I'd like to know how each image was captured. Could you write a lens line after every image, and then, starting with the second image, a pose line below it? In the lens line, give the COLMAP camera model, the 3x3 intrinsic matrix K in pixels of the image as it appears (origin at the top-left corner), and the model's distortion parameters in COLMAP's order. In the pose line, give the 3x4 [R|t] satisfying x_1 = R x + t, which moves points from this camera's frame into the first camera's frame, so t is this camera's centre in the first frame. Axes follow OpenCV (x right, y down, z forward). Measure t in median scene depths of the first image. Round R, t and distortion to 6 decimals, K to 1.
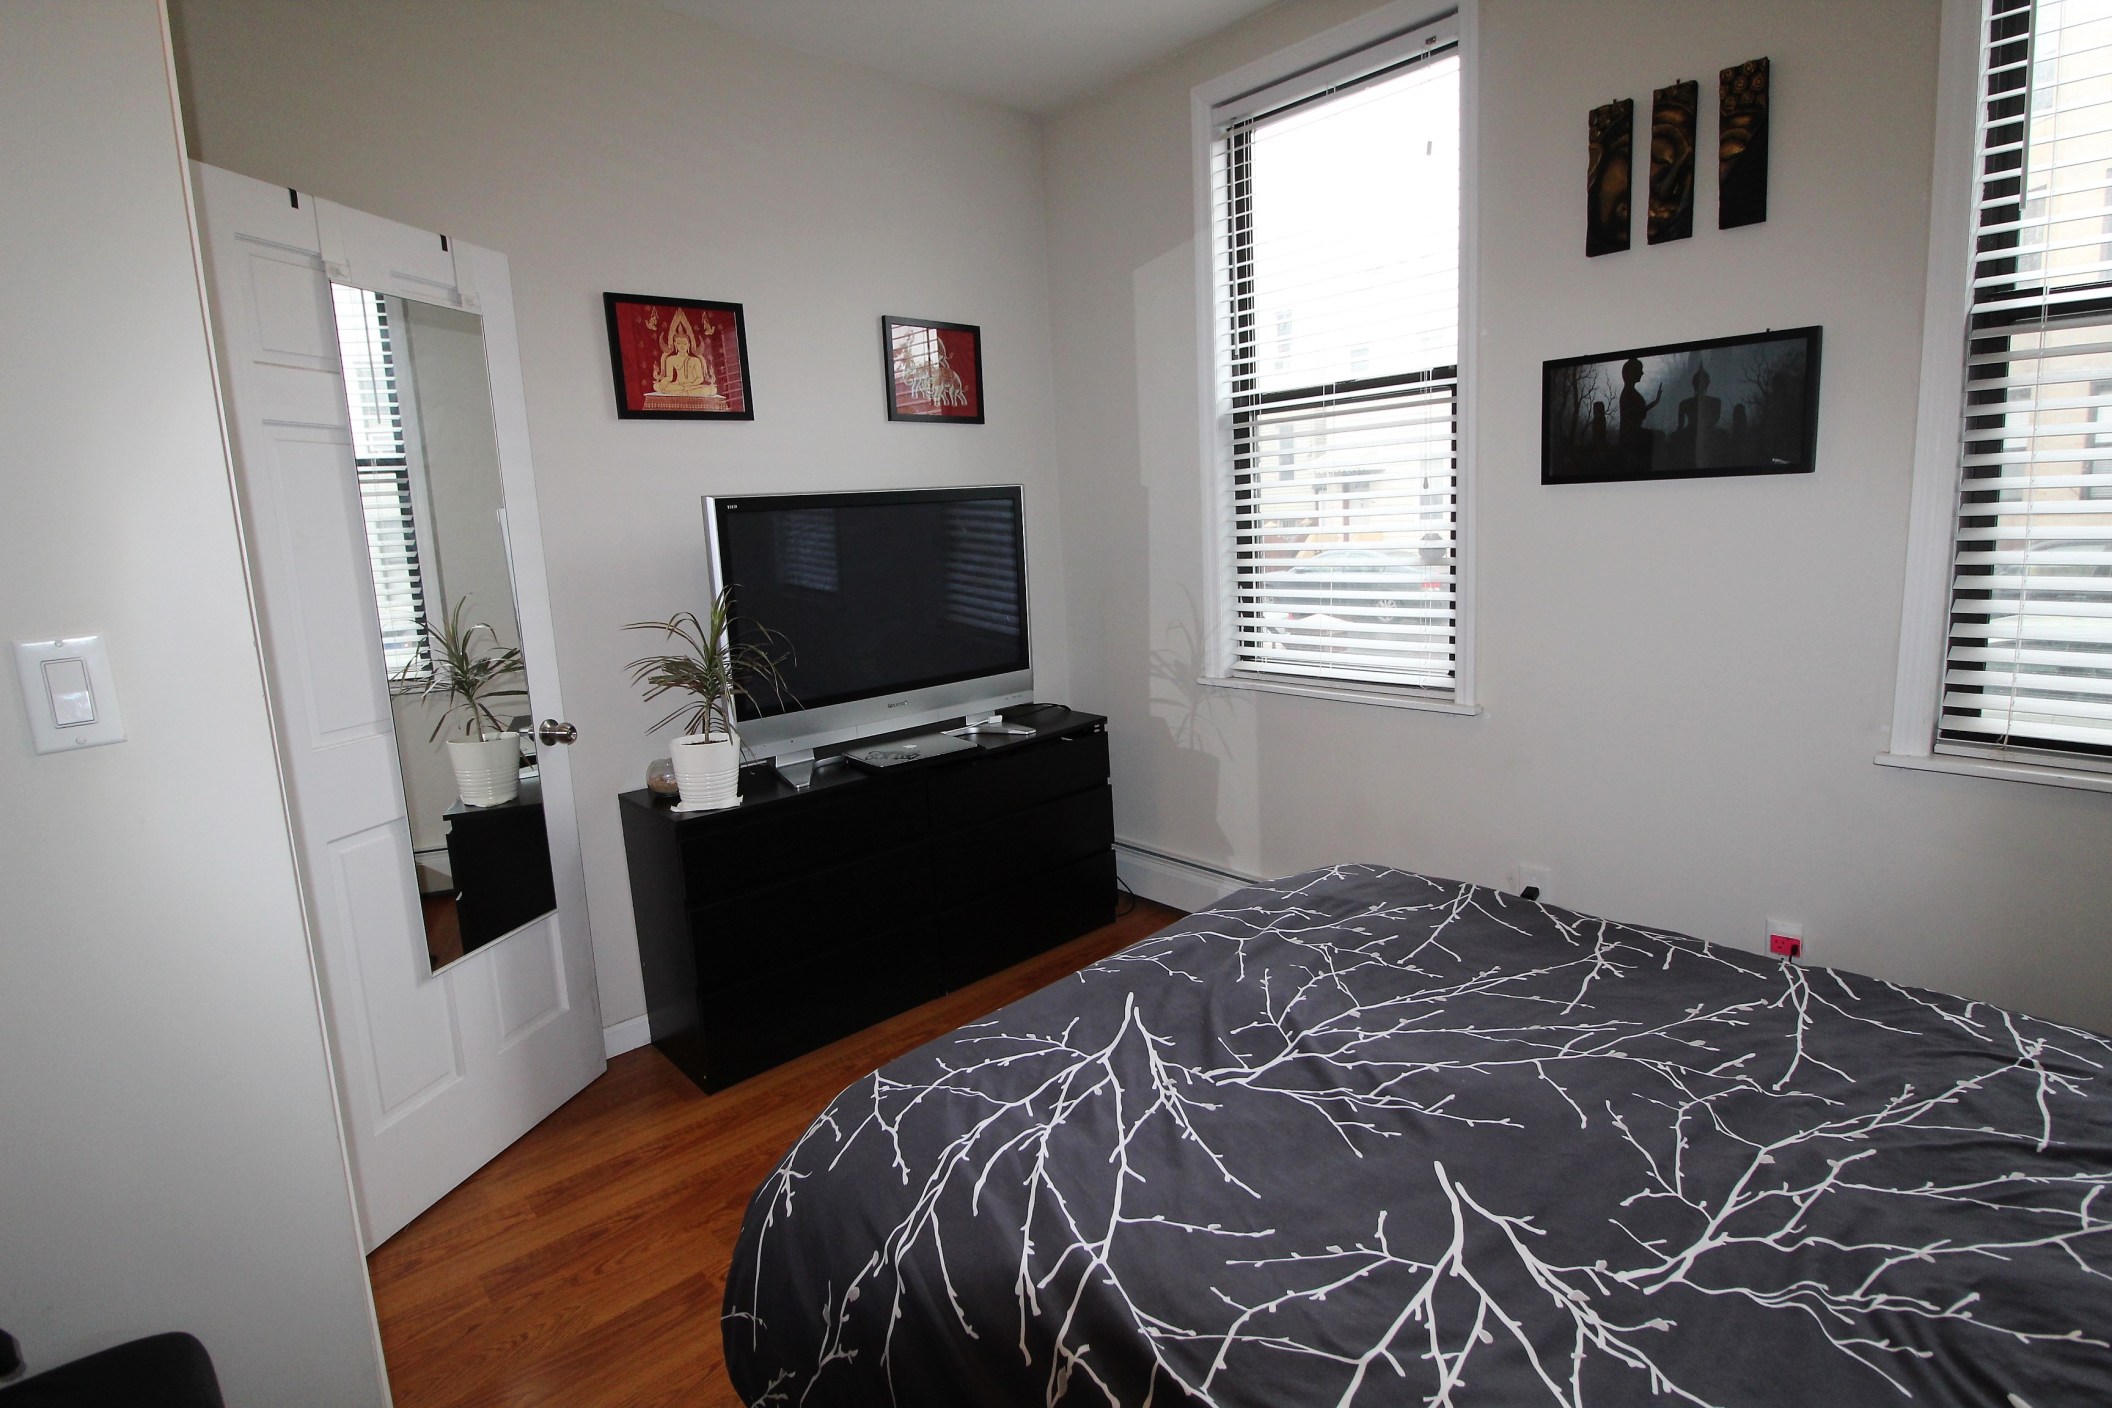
lens RADIAL K [[1033.1, 0, 1055.1], [0, 1033.1, 682.2], [0, 0, 1]] dist [-0.000179, -0.012564]
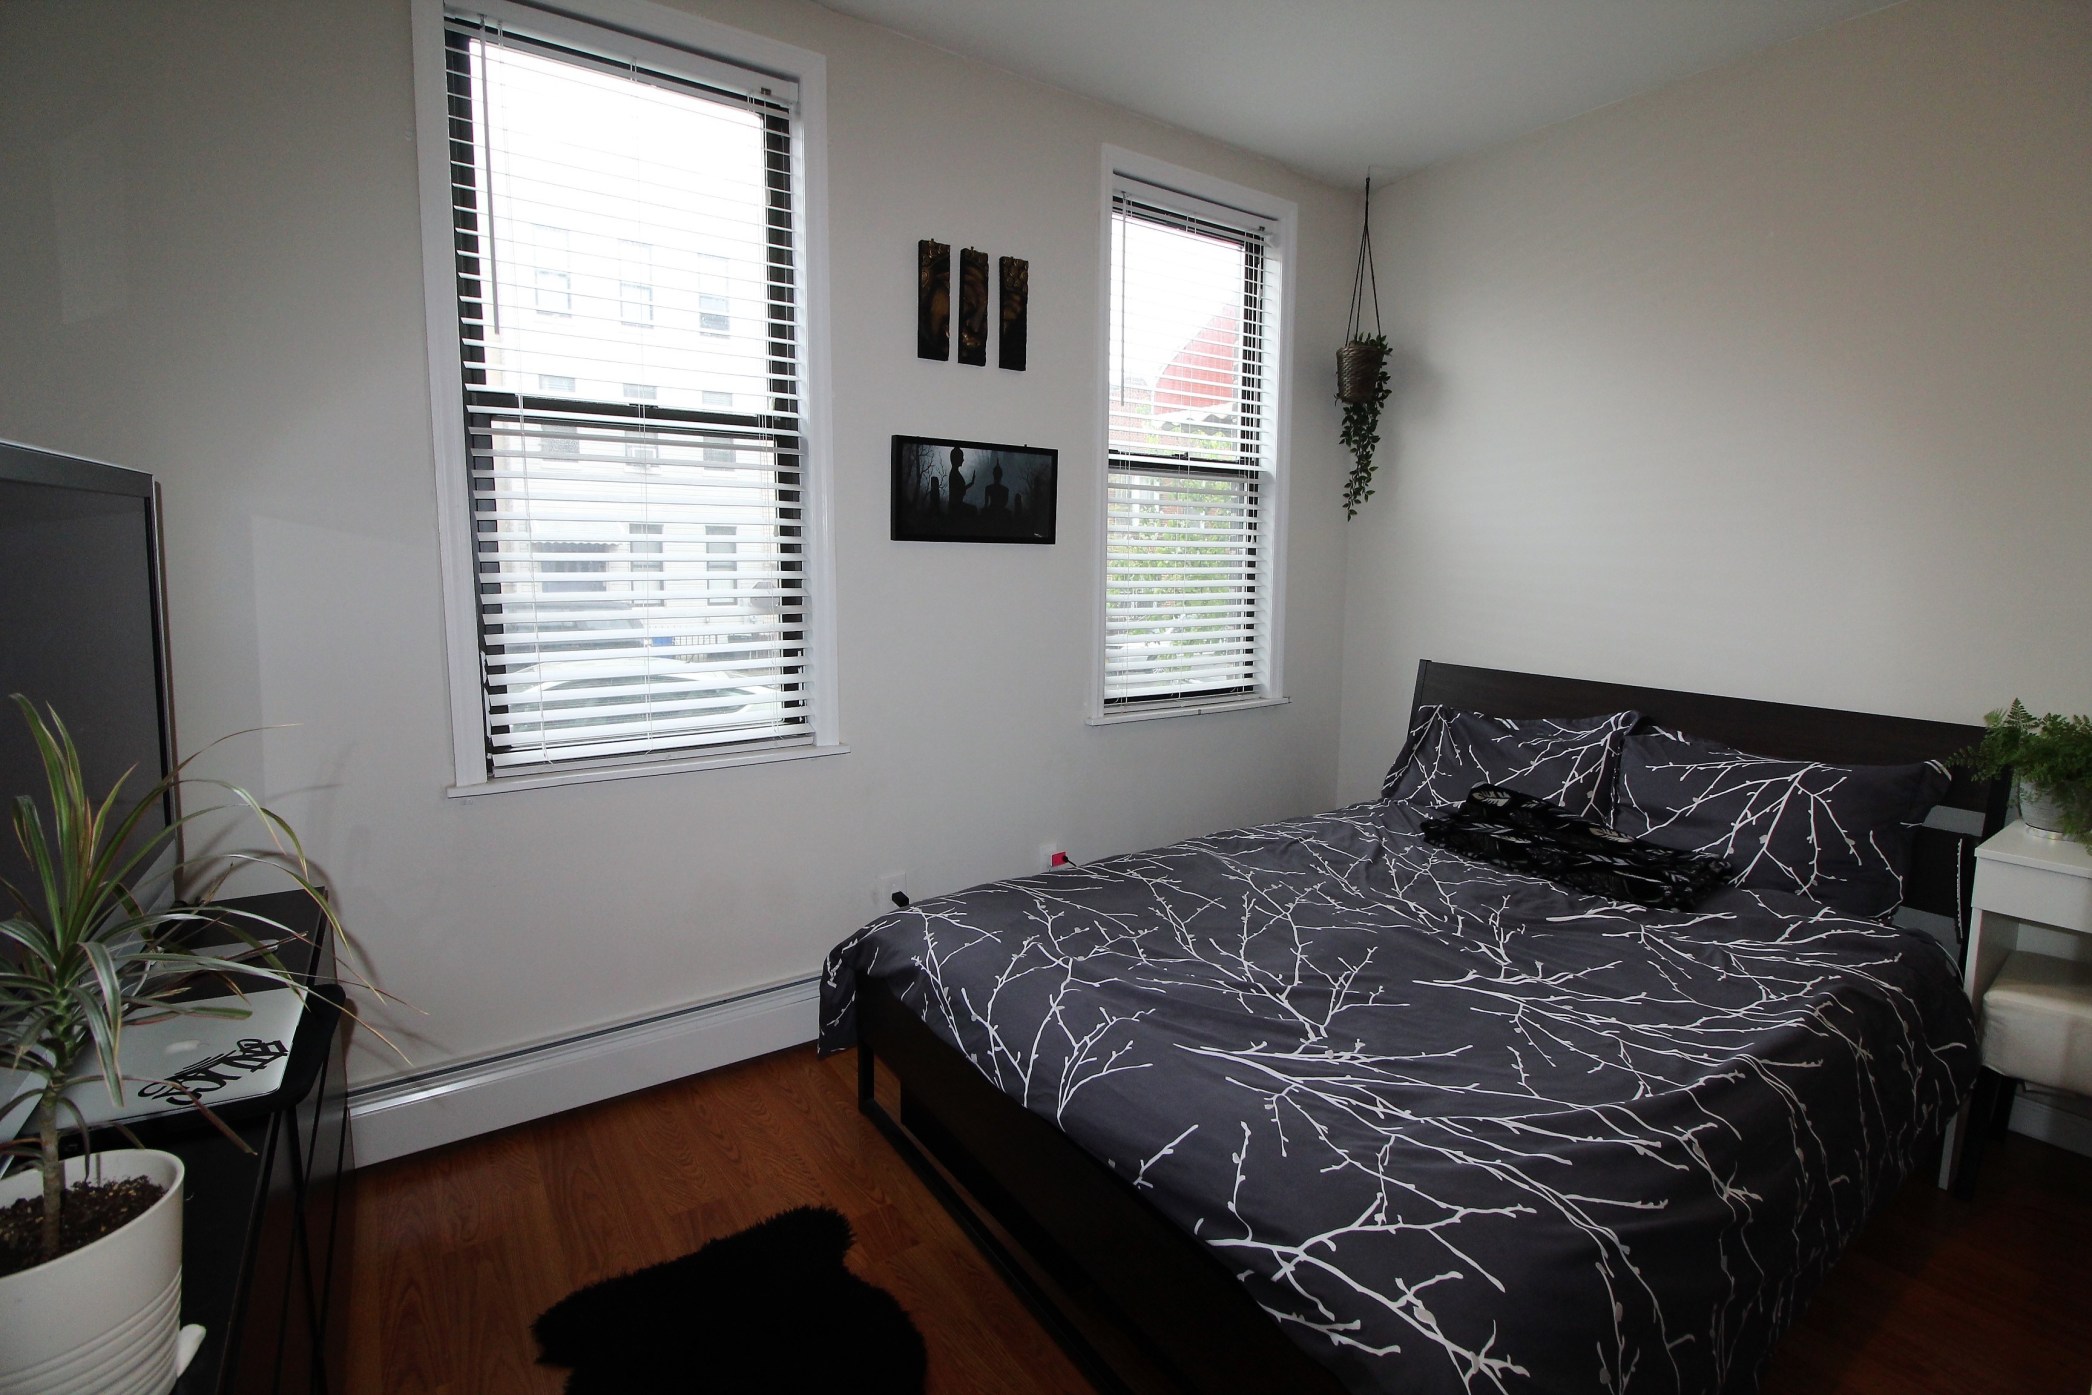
lens RADIAL K [[968.1, 0, 1083.8], [0, 968.1, 665.5], [0, 0, 1]] dist [-0.005390, -0.001316]
pose [[0.113972, -0.067085, 0.991216, -0.693021], [0.142681, 0.988480, 0.050494, -0.090679], [-0.983185, 0.135673, 0.122231, 0.798684]]
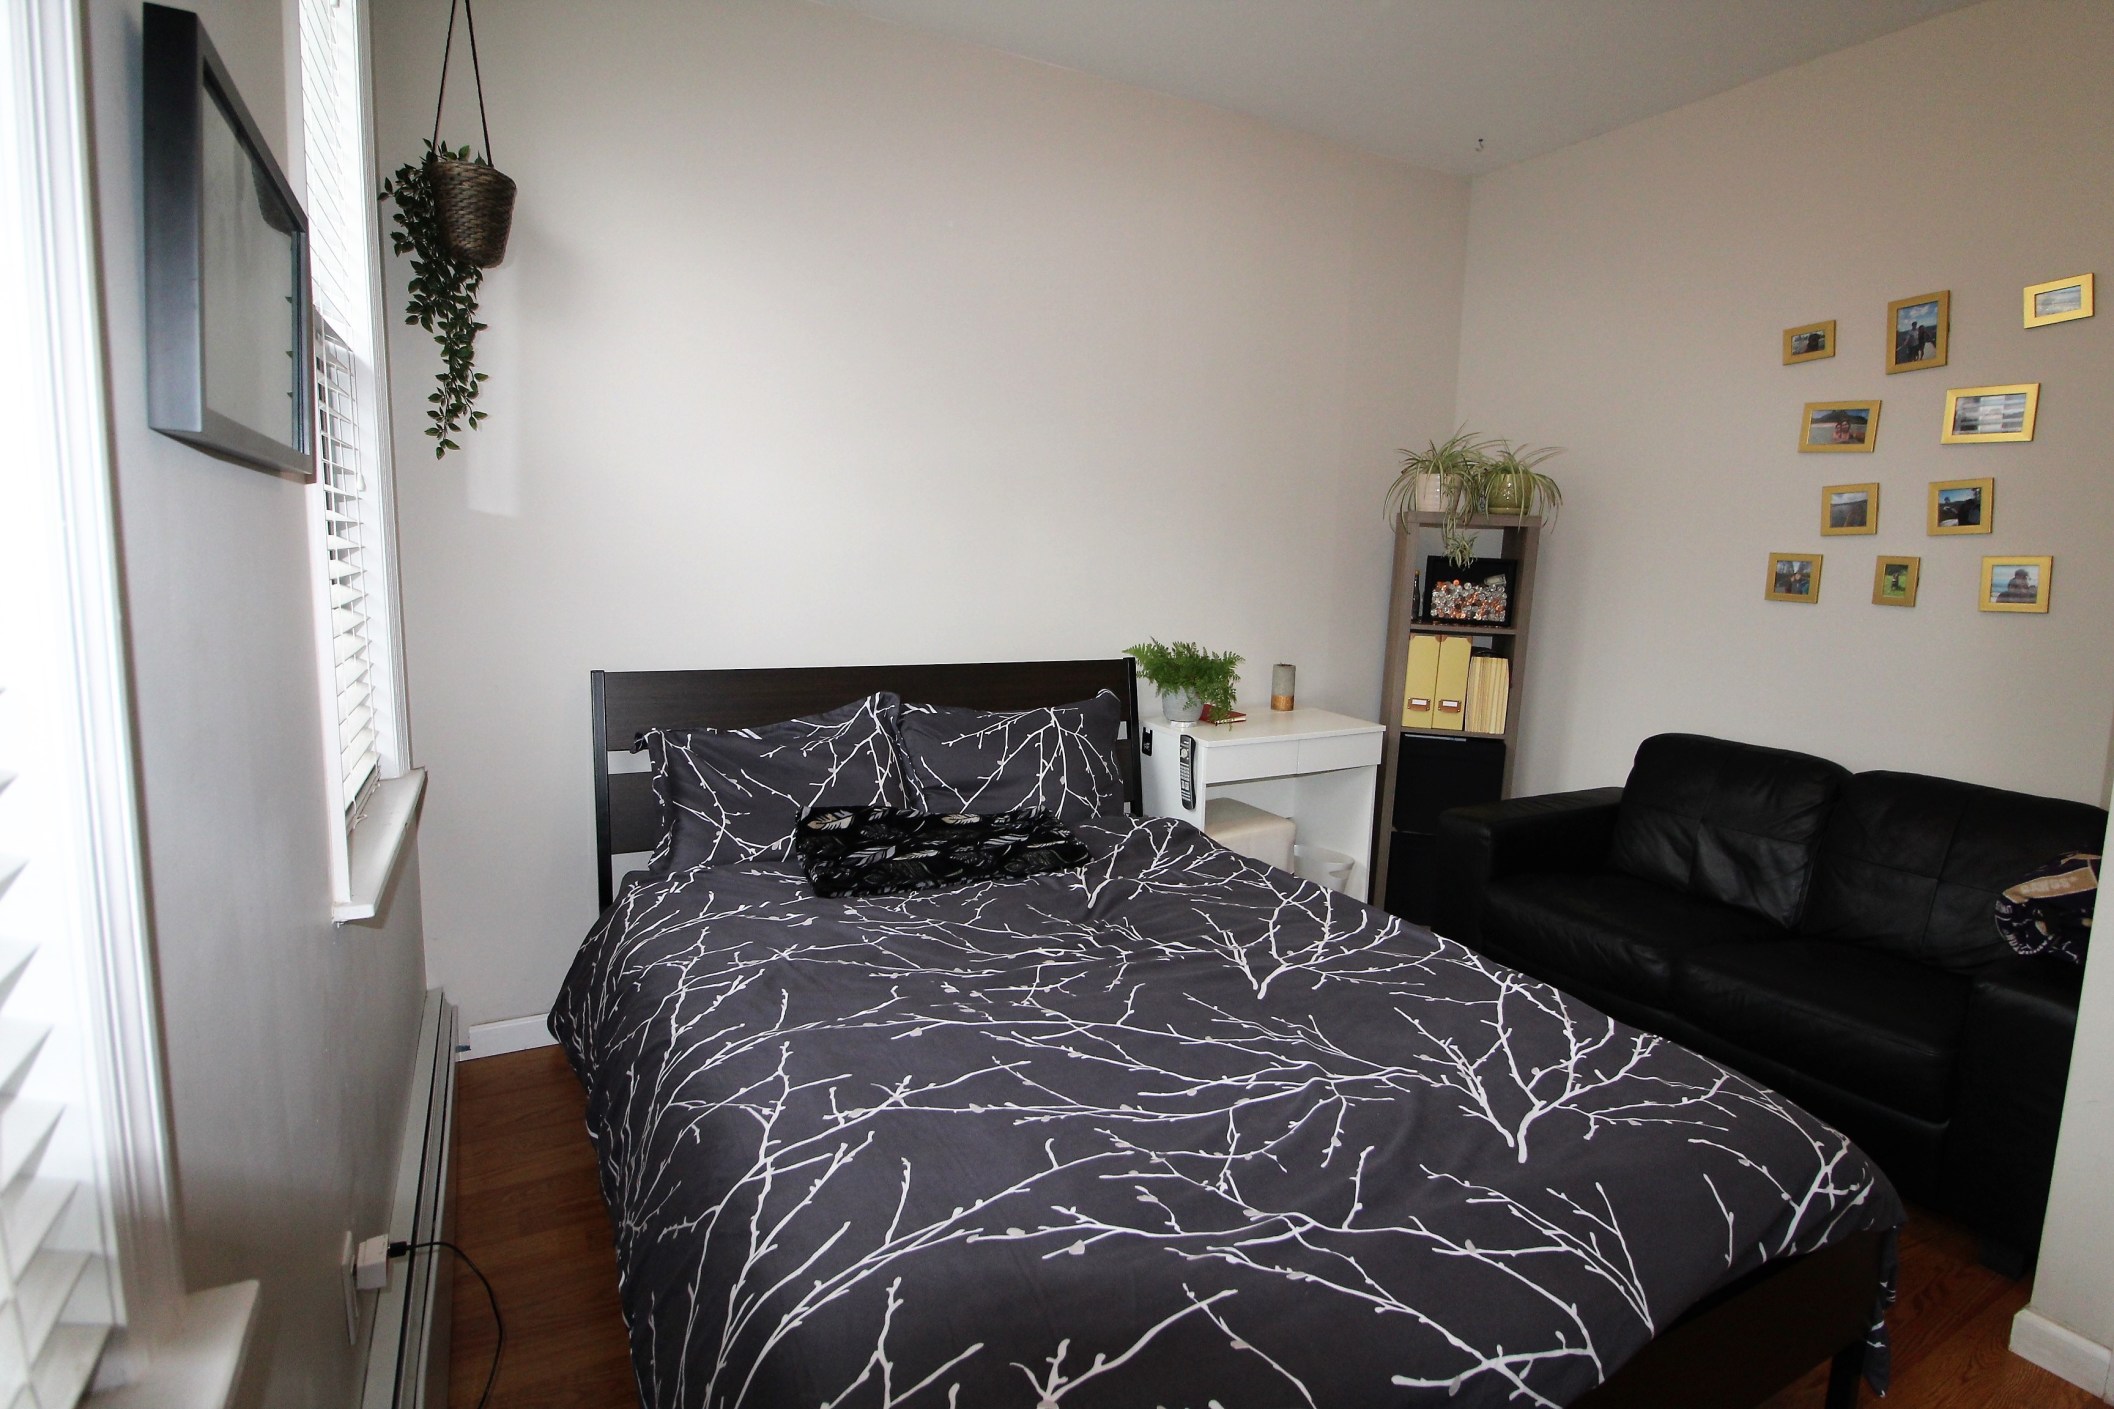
lens RADIAL K [[1034.1, 0, 1056.1], [0, 1034.1, 682.7], [0, 0, 1]] dist [-0.000179, -0.012564]
pose [[-0.969125, -0.010707, 0.246336, 0.190880], [0.057620, 0.961560, 0.268480, -0.220423], [-0.239742, 0.274385, -0.931255, 1.452861]]
